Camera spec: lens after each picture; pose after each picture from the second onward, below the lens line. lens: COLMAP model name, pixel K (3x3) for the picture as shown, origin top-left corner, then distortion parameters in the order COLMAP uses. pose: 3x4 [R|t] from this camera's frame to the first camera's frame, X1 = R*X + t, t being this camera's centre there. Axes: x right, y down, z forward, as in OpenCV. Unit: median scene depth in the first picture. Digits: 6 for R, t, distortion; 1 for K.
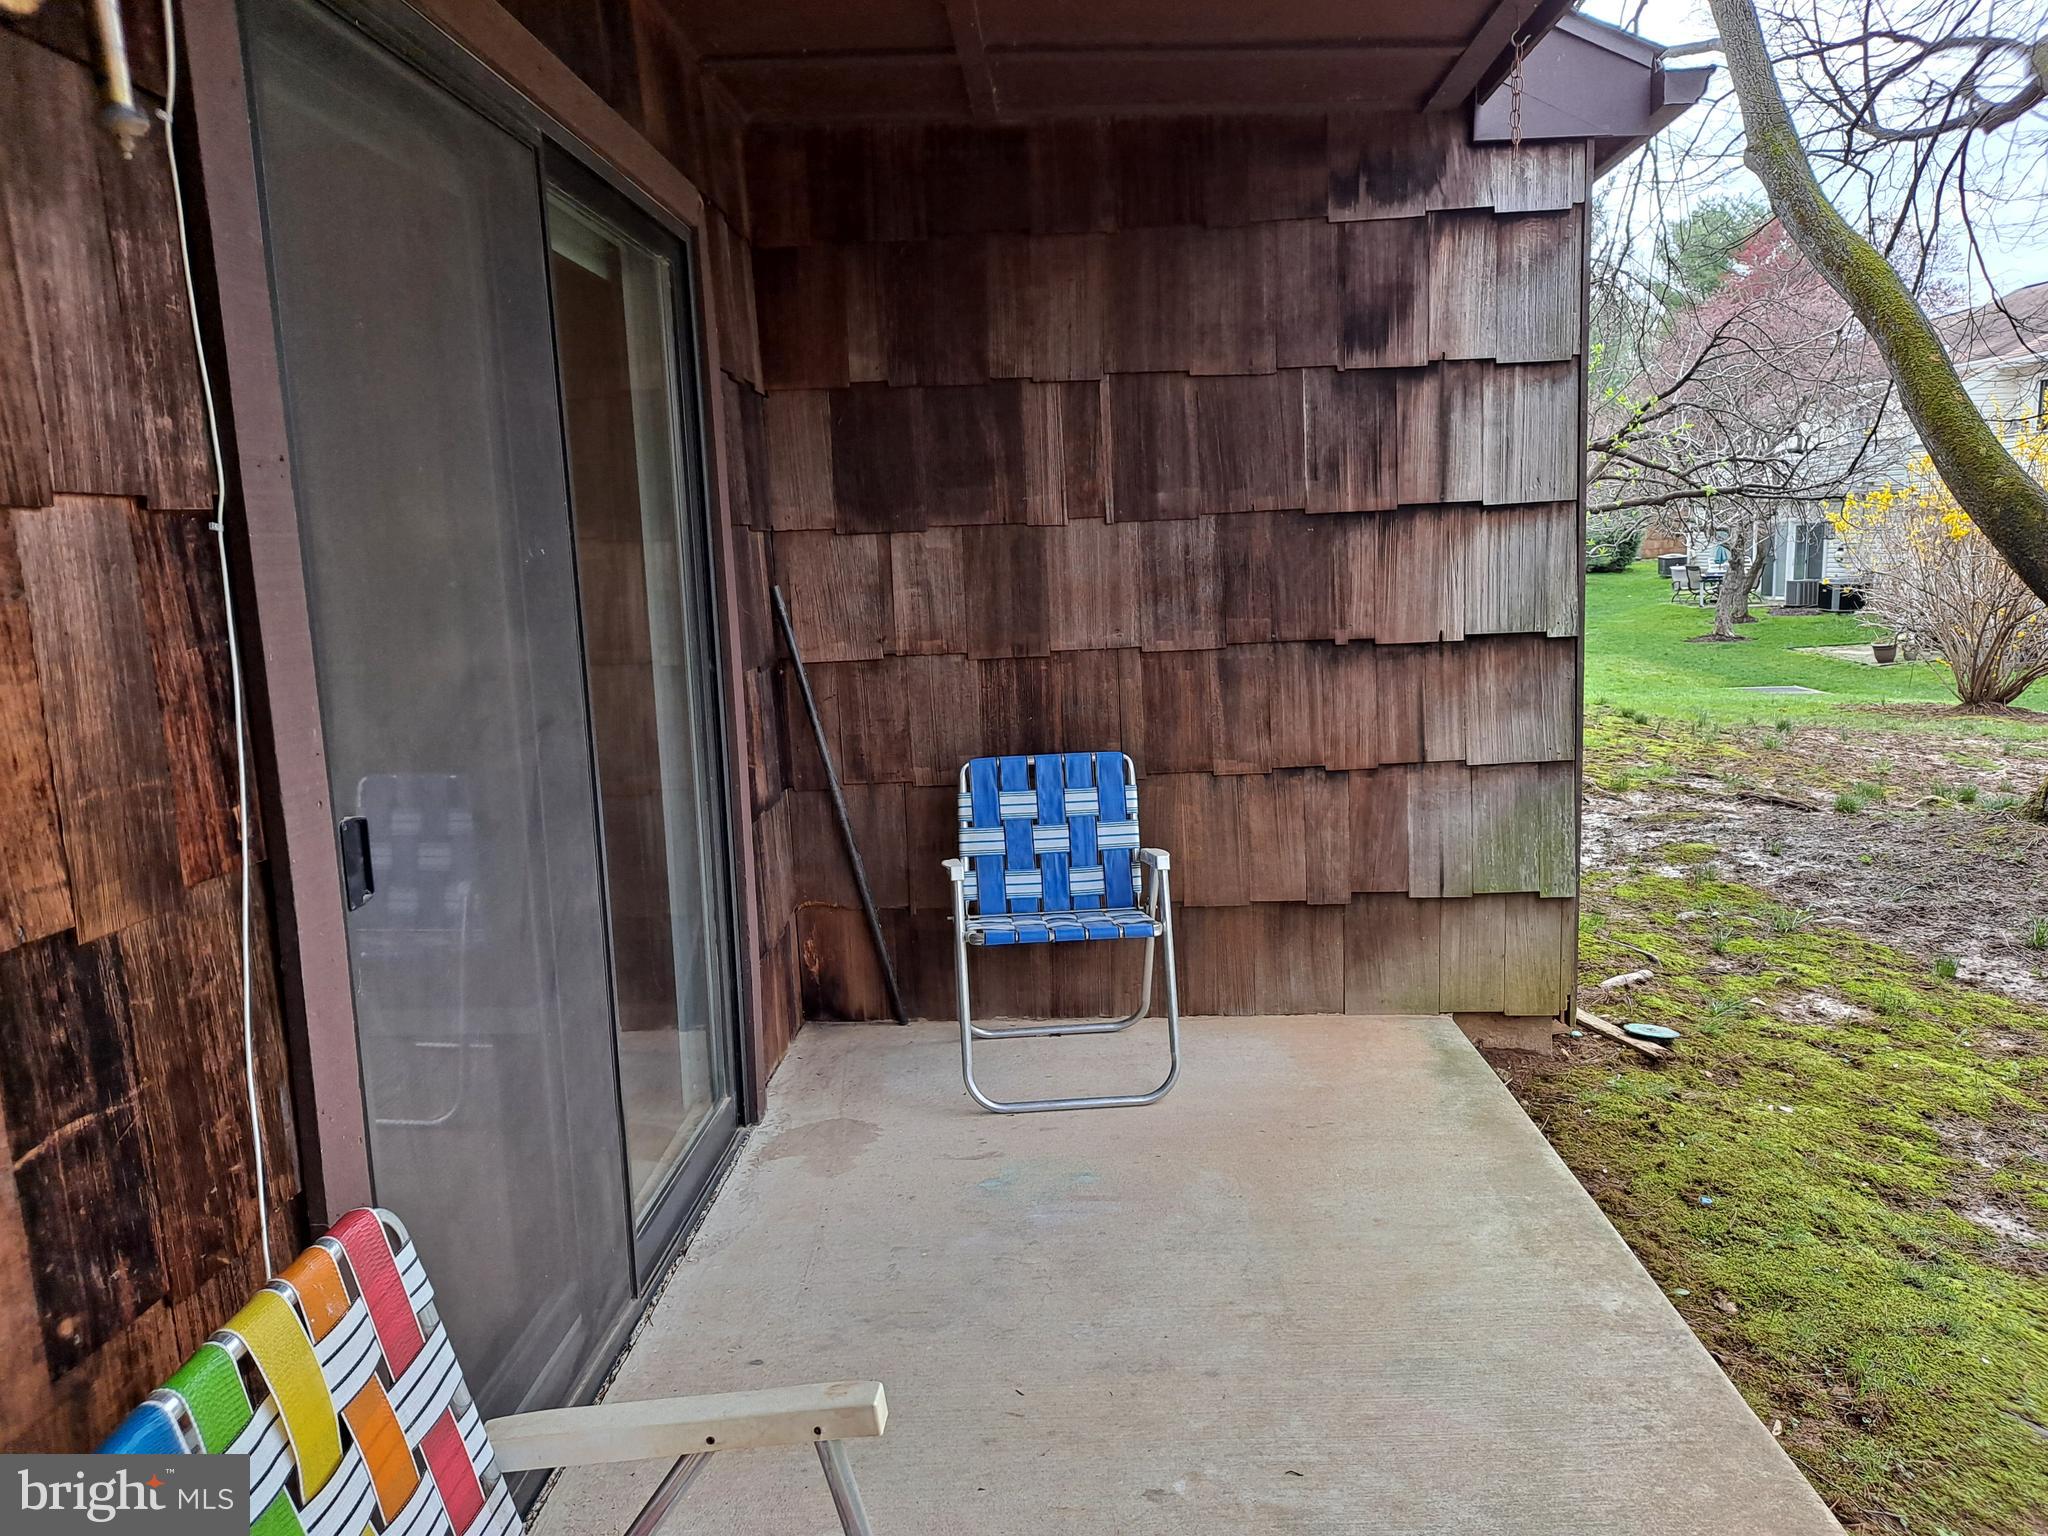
lens RADIAL K [[1511.6, 0, 1022.5], [0, 1511.6, 778.0], [0, 0, 1]] dist [0.040458, -0.022204]
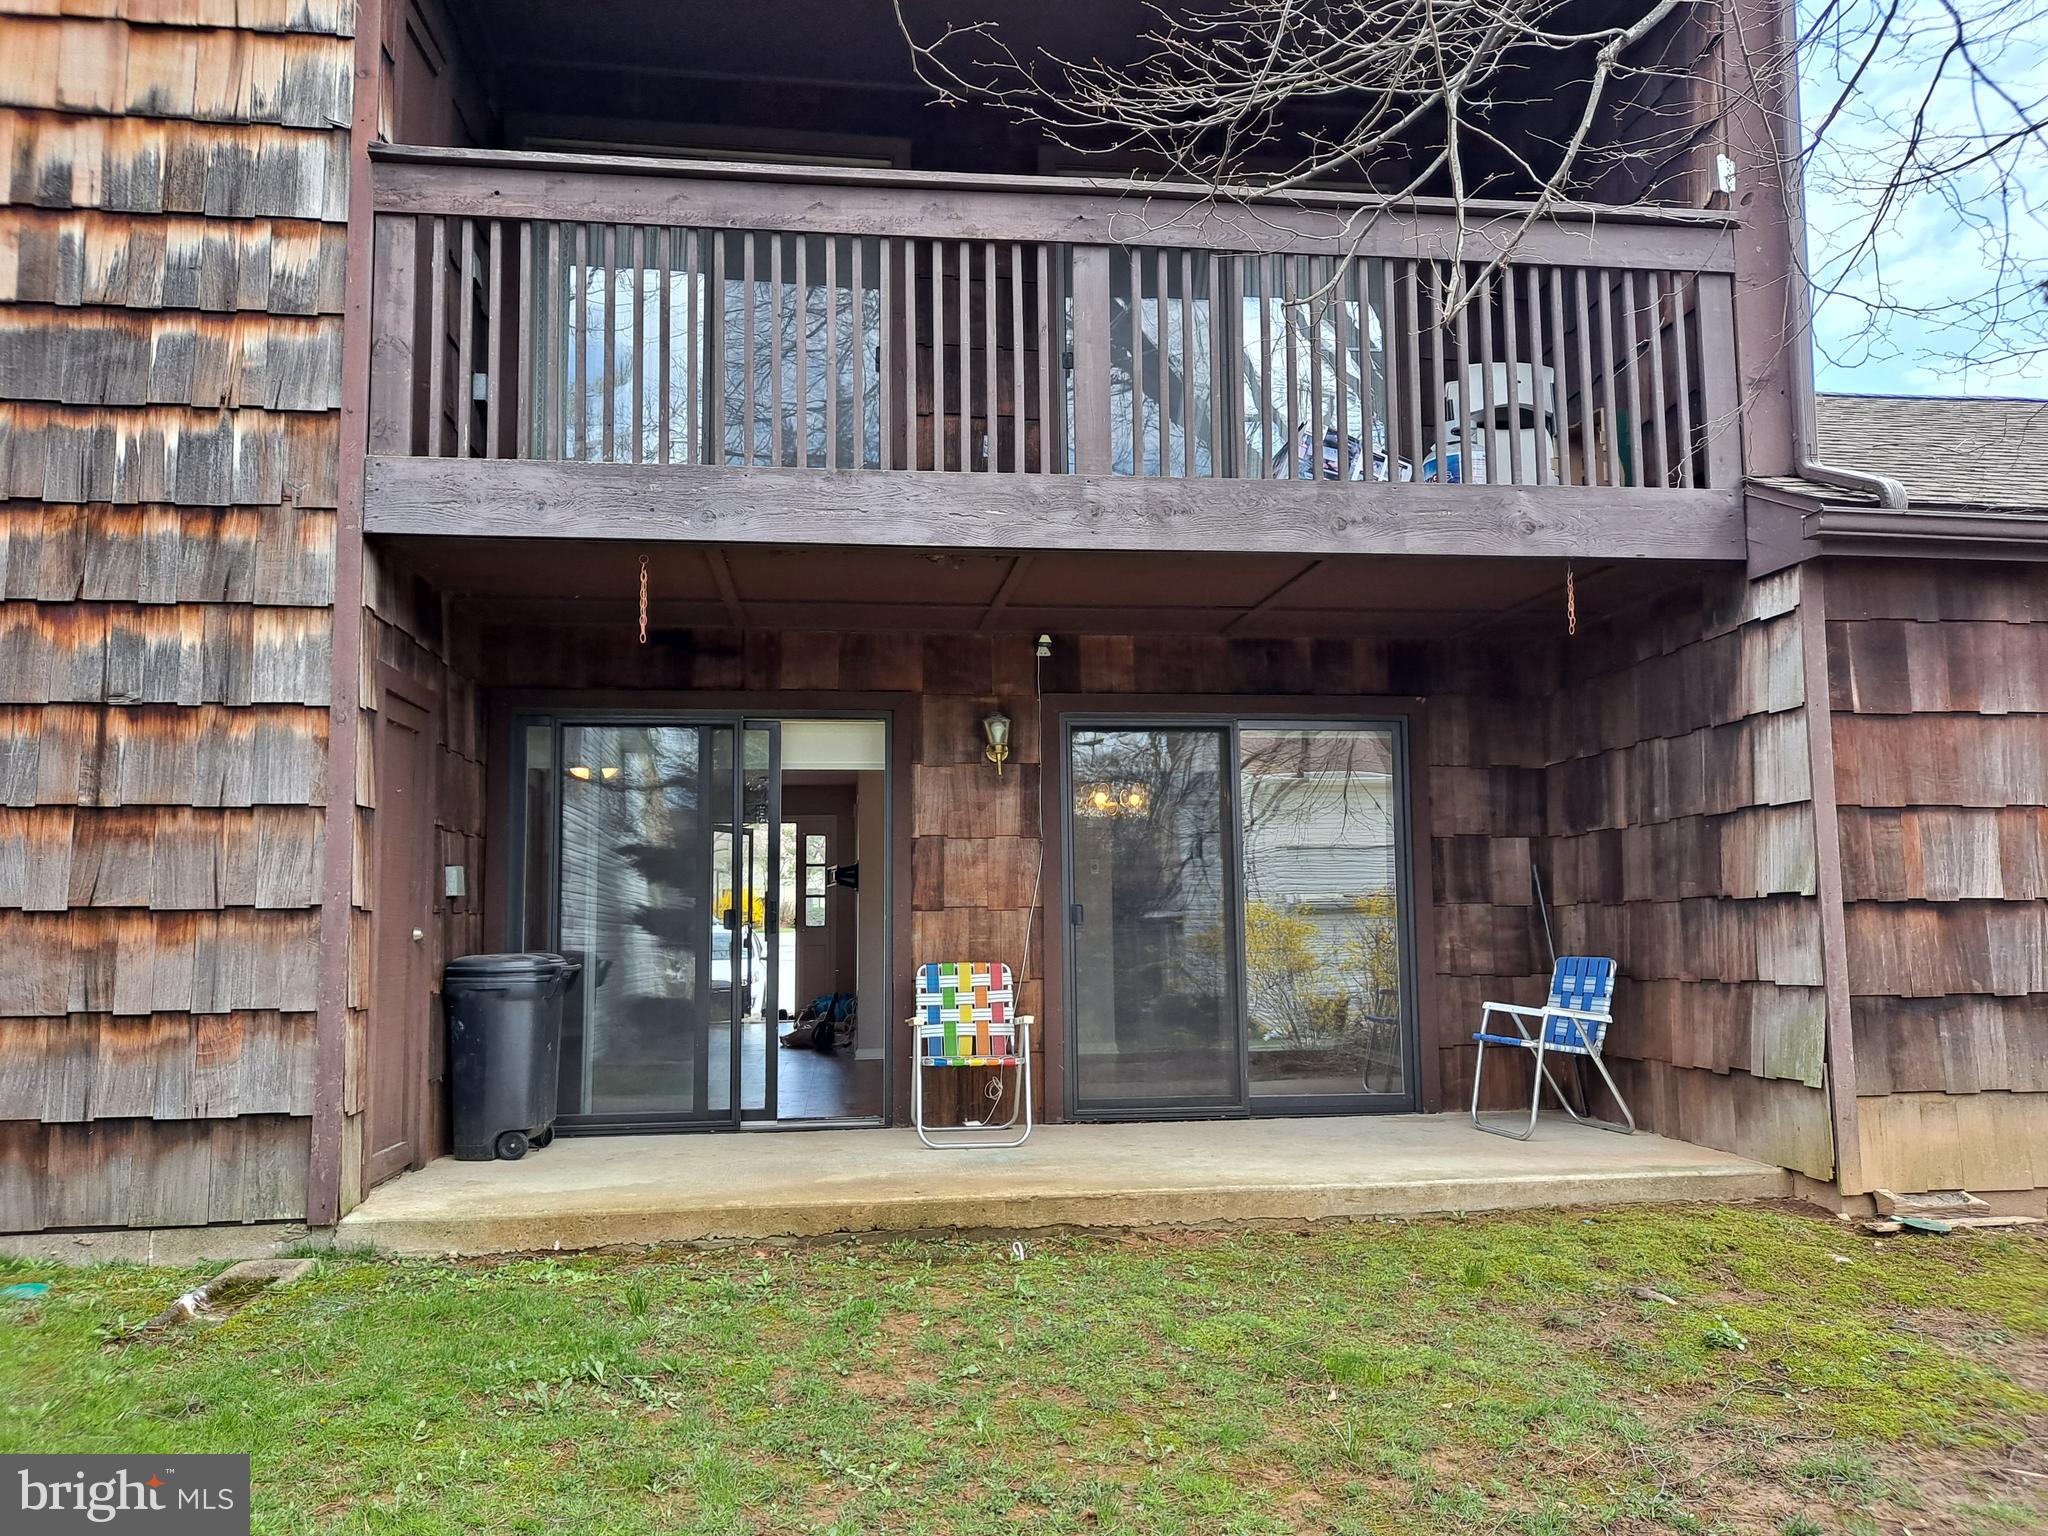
lens RADIAL K [[1511.6, 0, 1021.9], [0, 1511.6, 768.5], [0, 0, 1]] dist [0.040458, -0.022204]
pose [[0.154353, -0.074833, -0.985178, 1.652653], [-0.152235, 0.983419, -0.098551, 0.041887], [0.976217, 0.165190, 0.140401, 0.073541]]
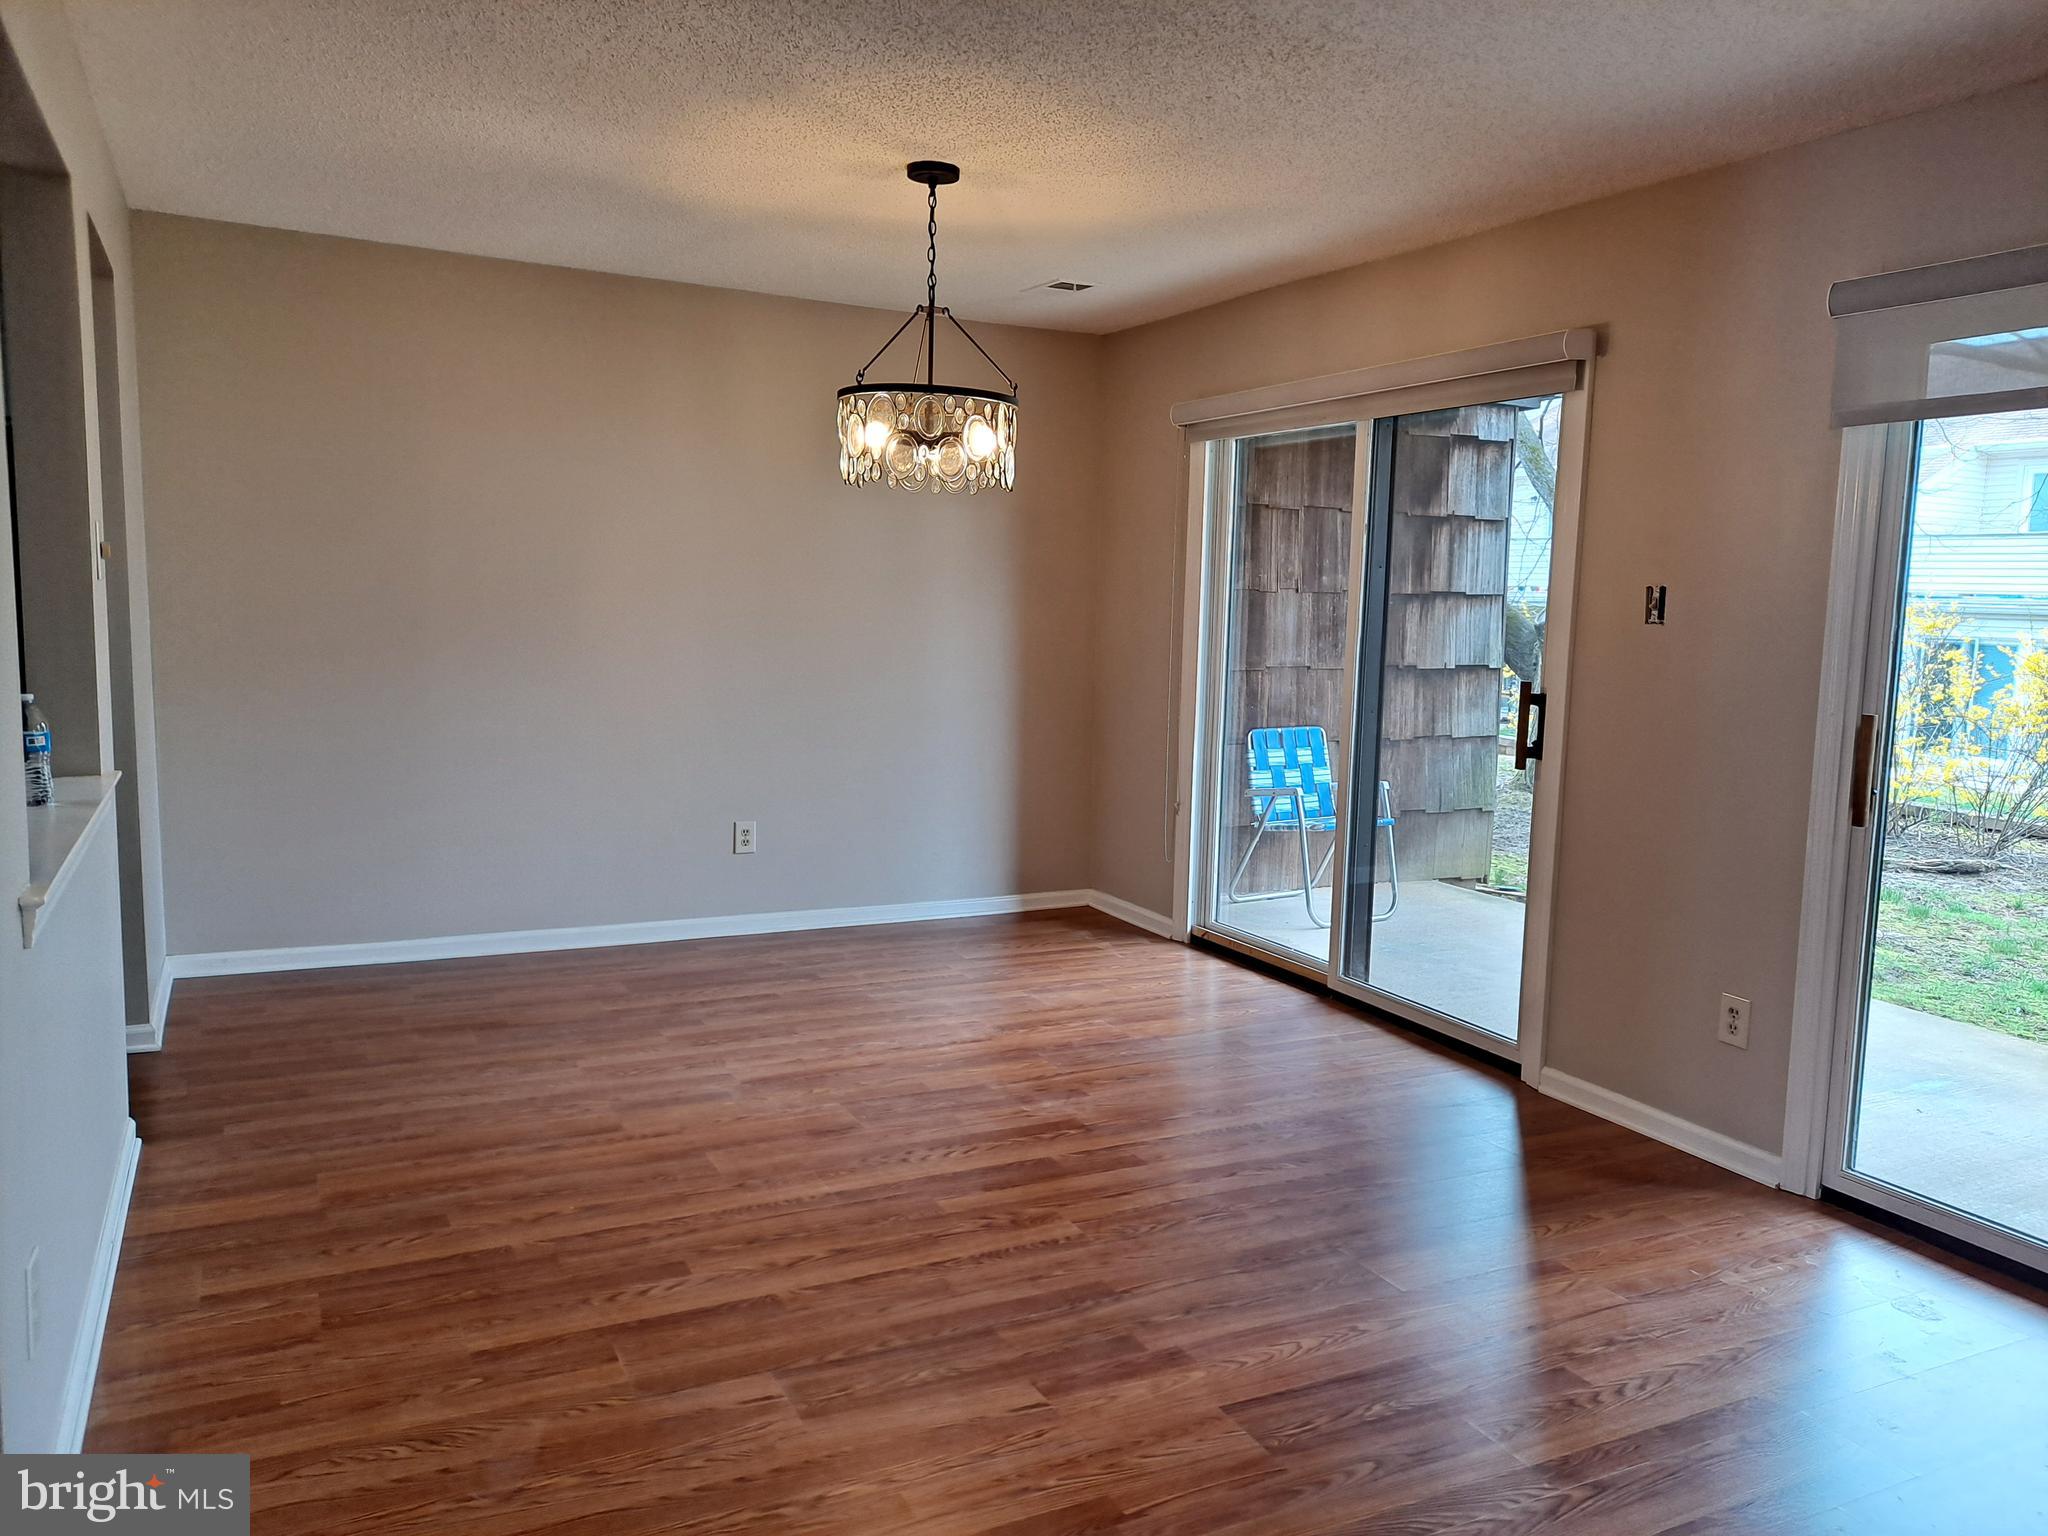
lens RADIAL K [[1511.6, 0, 1030.6], [0, 1511.6, 764.7], [0, 0, 1]] dist [0.040458, -0.022204]
pose [[0.871673, -0.000211, 0.490088, -1.046474], [0.018392, 0.999310, -0.032283, 0.074042], [-0.489743, 0.037154, 0.871075, -0.326426]]
